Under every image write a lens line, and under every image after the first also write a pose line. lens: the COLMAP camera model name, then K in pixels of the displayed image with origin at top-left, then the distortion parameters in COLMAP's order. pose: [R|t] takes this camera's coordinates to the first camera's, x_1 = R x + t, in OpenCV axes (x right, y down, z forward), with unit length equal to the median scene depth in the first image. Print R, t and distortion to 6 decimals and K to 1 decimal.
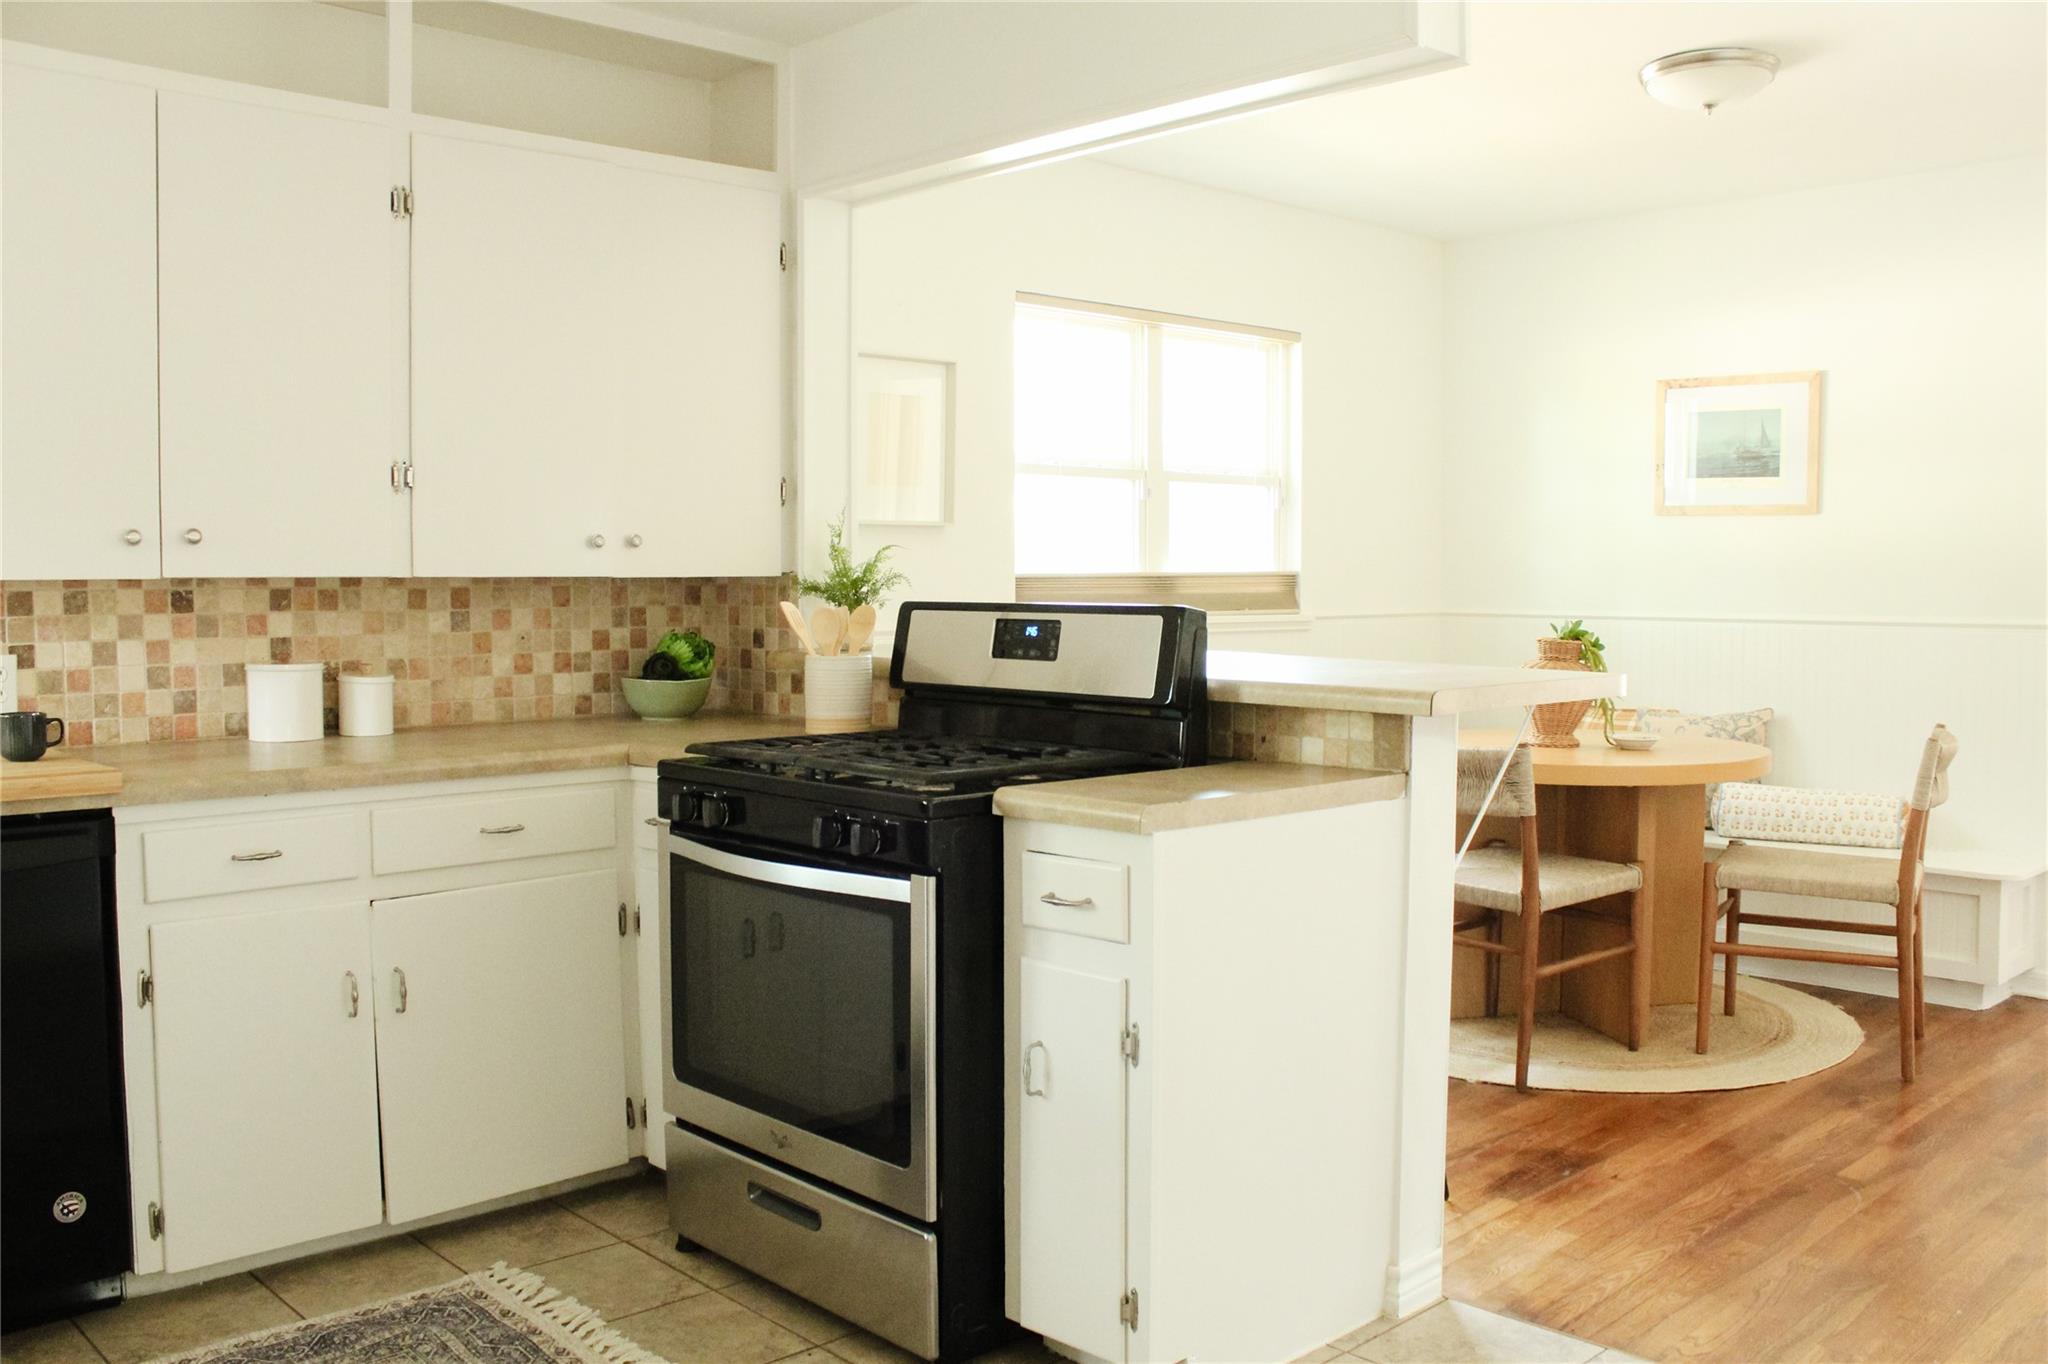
lens RADIAL K [[1771.9, 0, 1000.6], [0, 1771.9, 681.7], [0, 0, 1]] dist [-0.171800, 0.166365]
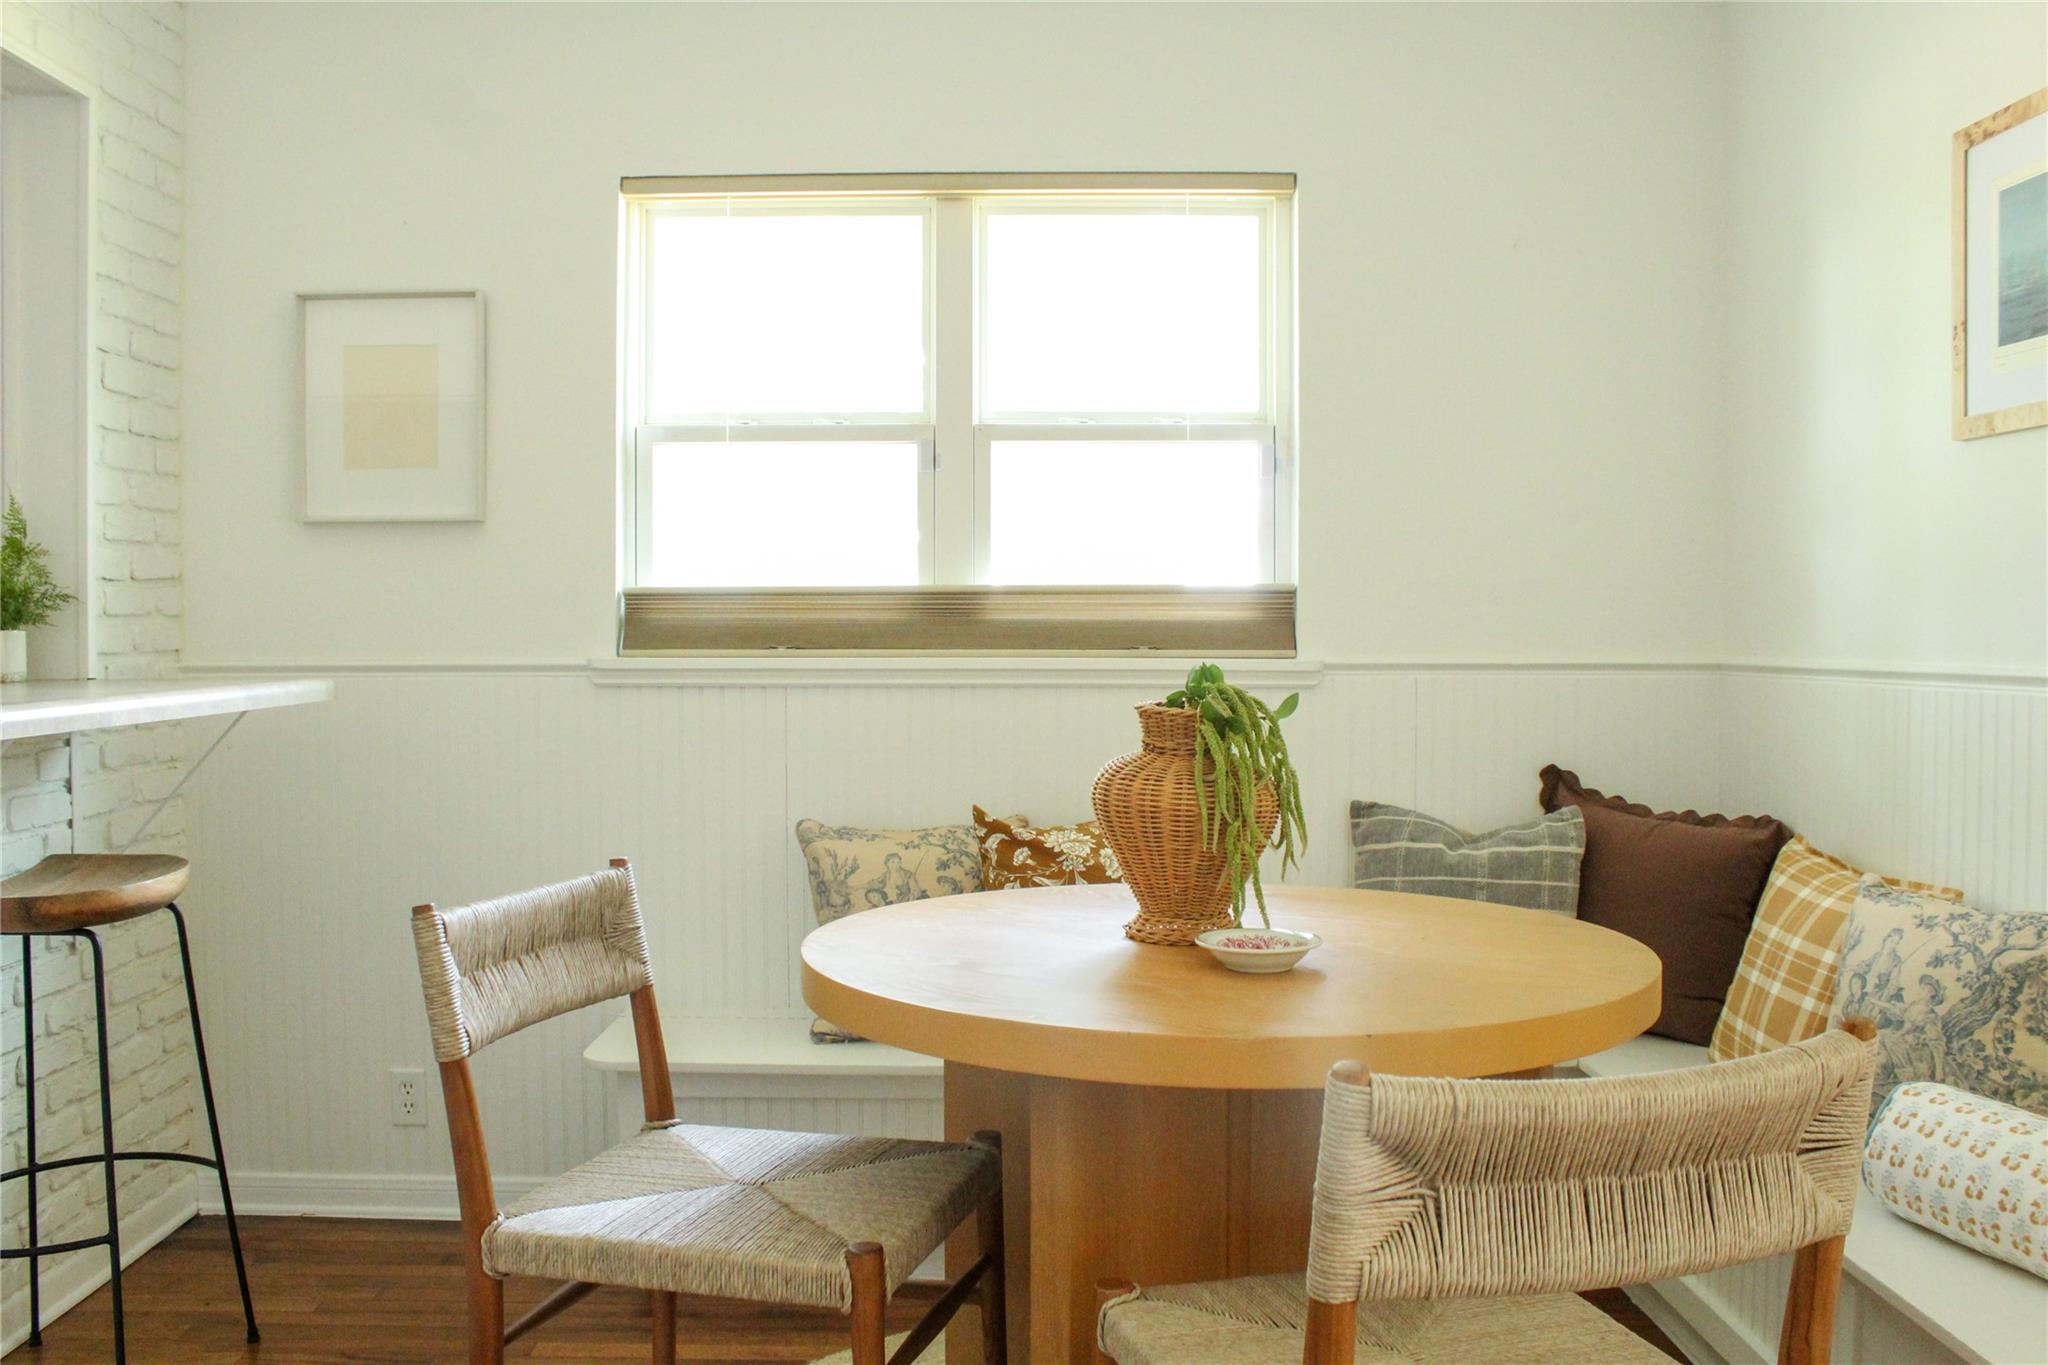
lens RADIAL K [[1771.9, 0, 1000.6], [0, 1771.9, 682.2], [0, 0, 1]] dist [-0.171800, 0.166365]
pose [[0.727331, 0.022152, -0.685929, 0.809953], [-0.044271, 0.998912, -0.014683, -0.029488], [0.684857, 0.041047, 0.727520, 0.846526]]
